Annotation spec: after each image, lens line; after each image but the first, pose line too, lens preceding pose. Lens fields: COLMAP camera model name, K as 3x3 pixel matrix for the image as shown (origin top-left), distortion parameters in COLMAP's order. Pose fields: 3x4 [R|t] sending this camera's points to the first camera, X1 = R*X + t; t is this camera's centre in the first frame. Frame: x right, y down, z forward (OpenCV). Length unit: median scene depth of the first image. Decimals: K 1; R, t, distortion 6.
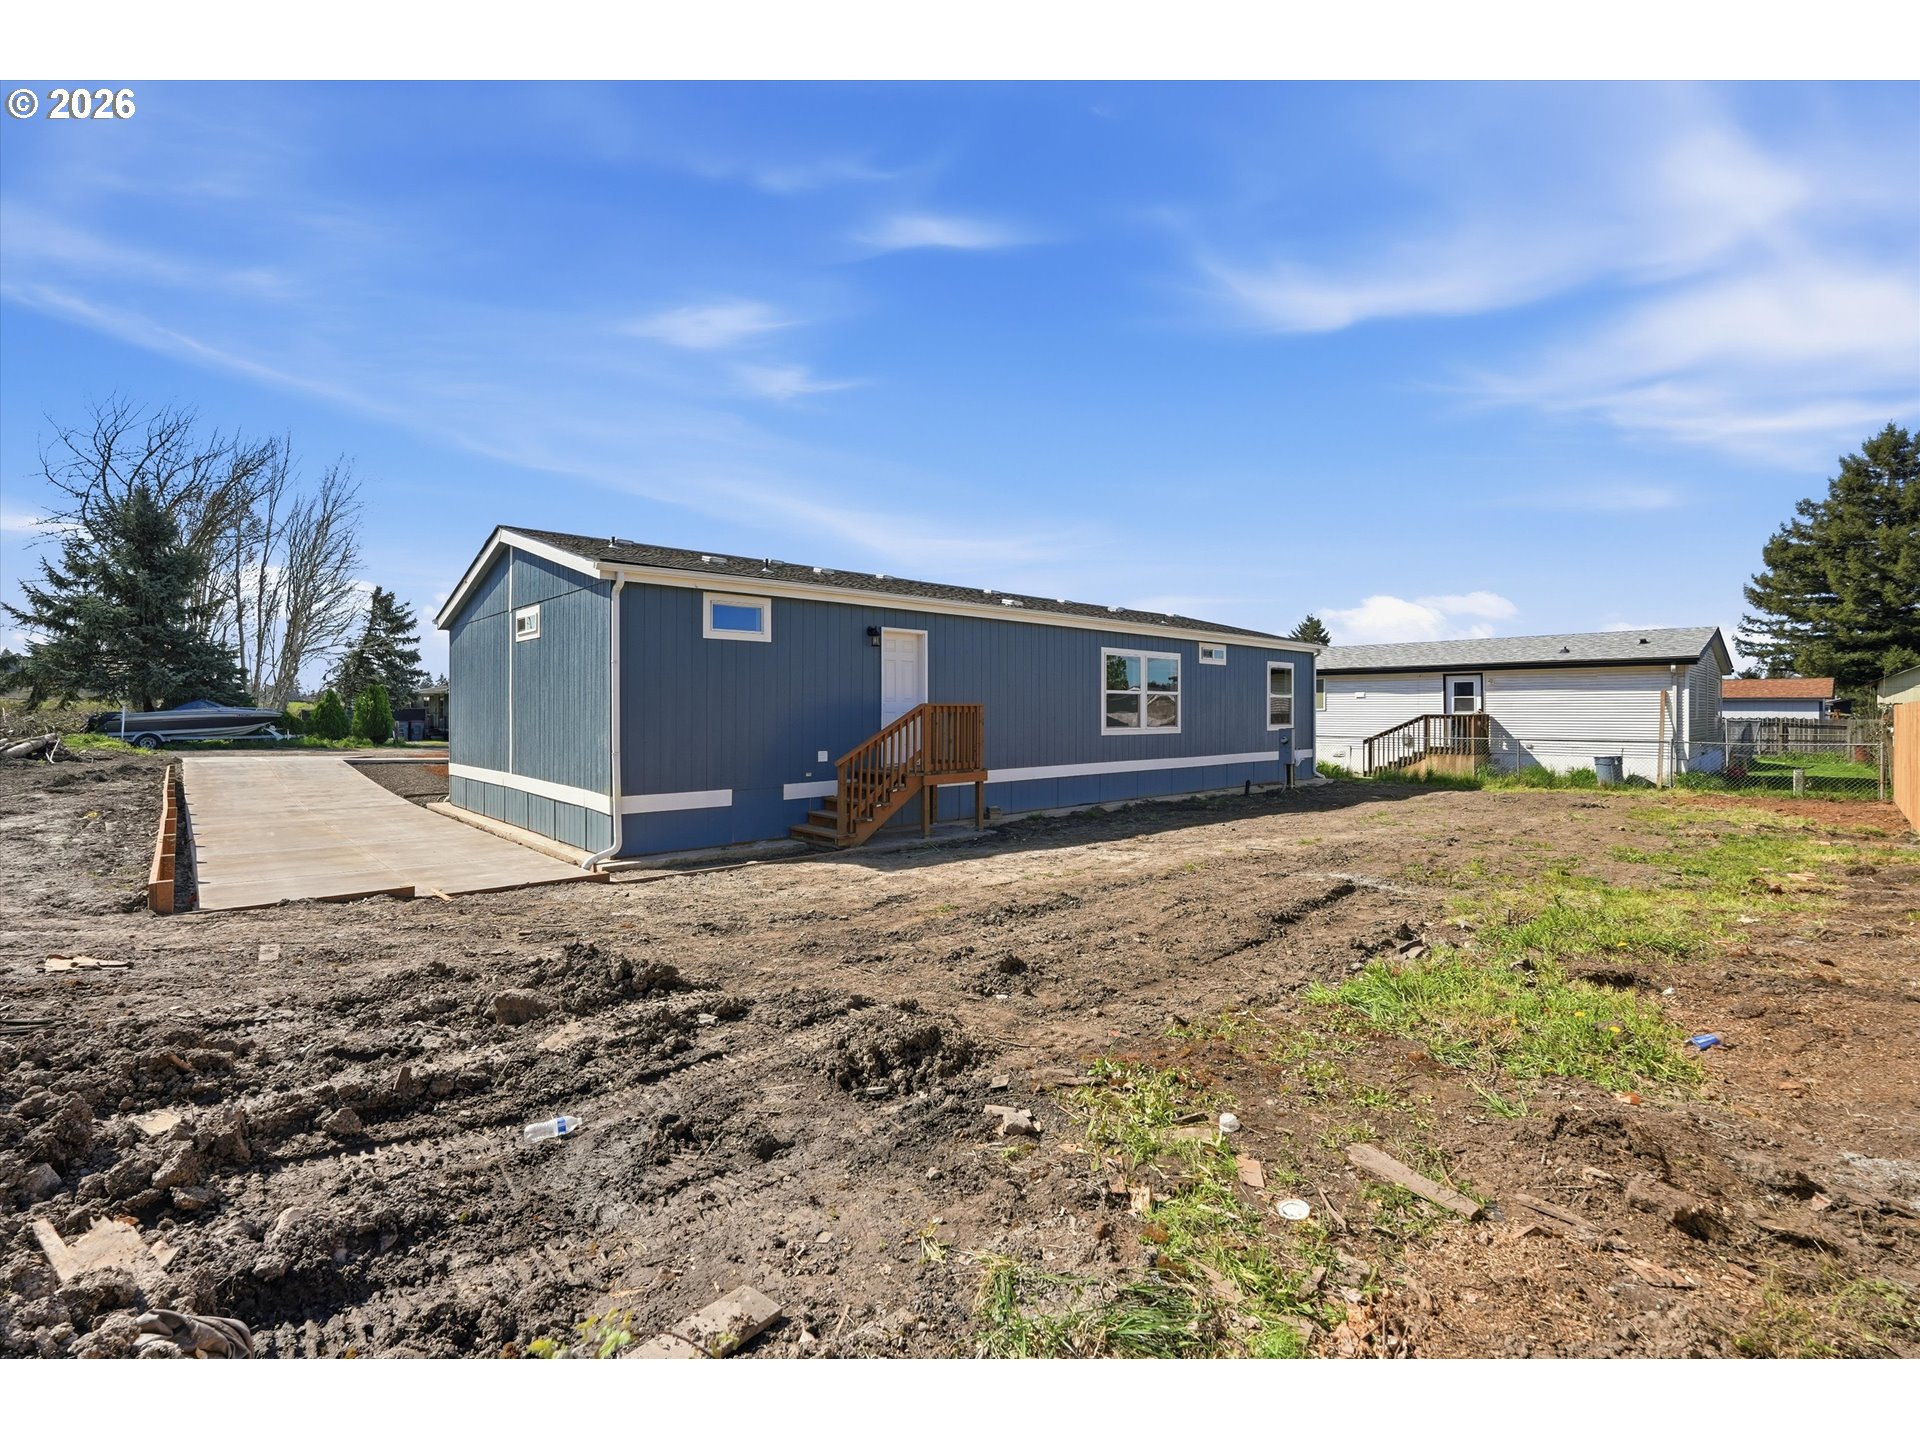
lens RADIAL K [[853.5, 0, 949.2], [0, 853.5, 714.8], [0, 0, 1]] dist [-0.010595, 0.003452]
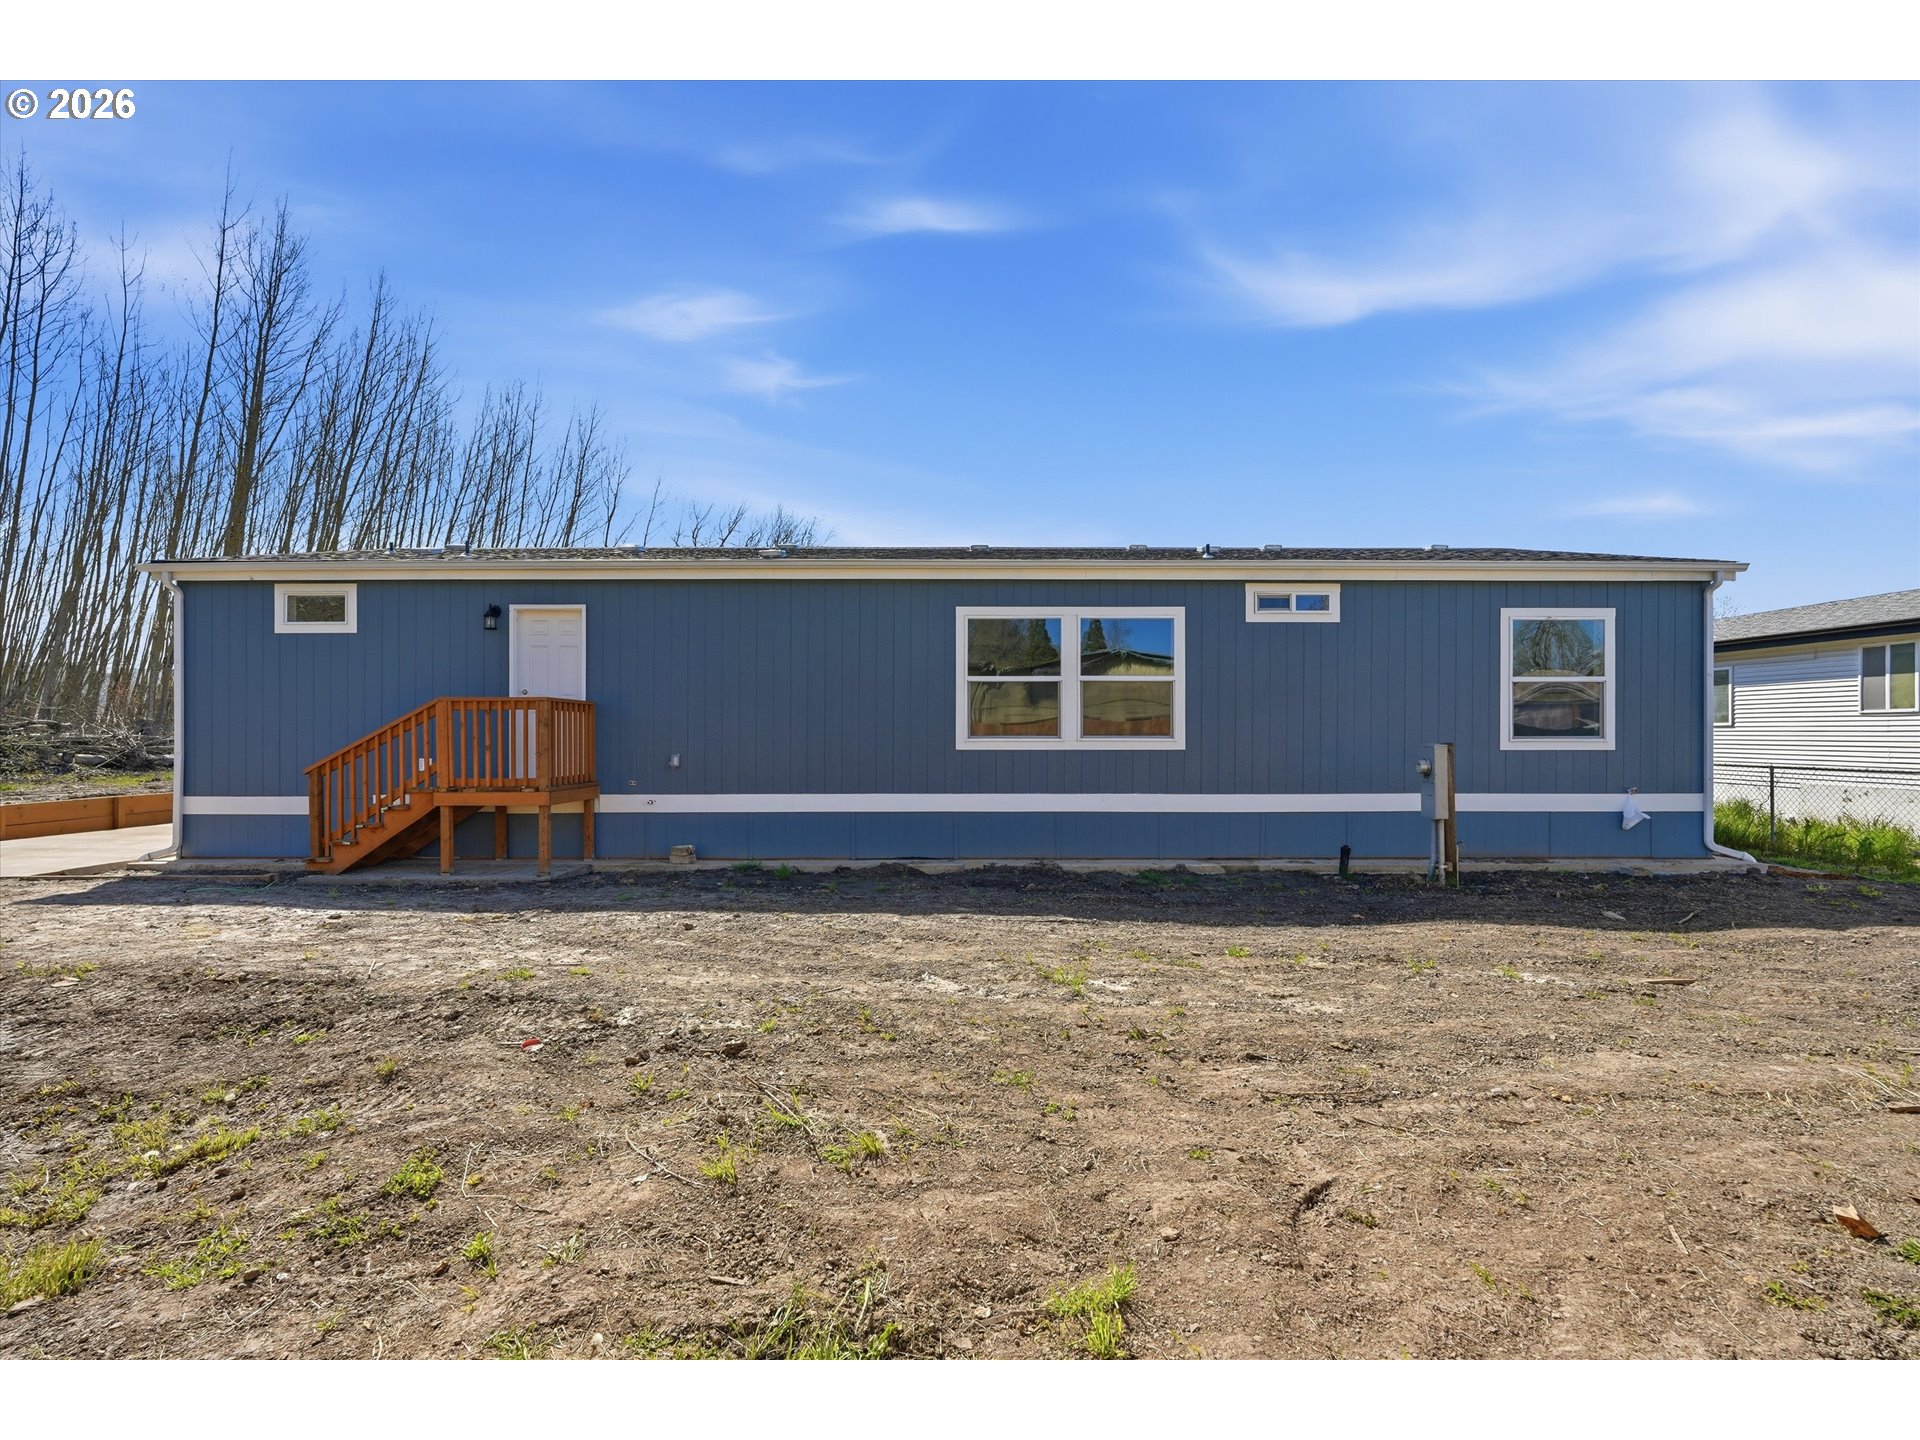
lens RADIAL K [[853.5, 0, 965.4], [0, 853.5, 730.4], [0, 0, 1]] dist [-0.010595, 0.003452]
pose [[0.738894, 0.013810, -0.673680, 0.597706], [-0.002089, 0.999832, 0.018205, -0.001018], [0.673818, -0.012045, 0.738799, 0.541317]]
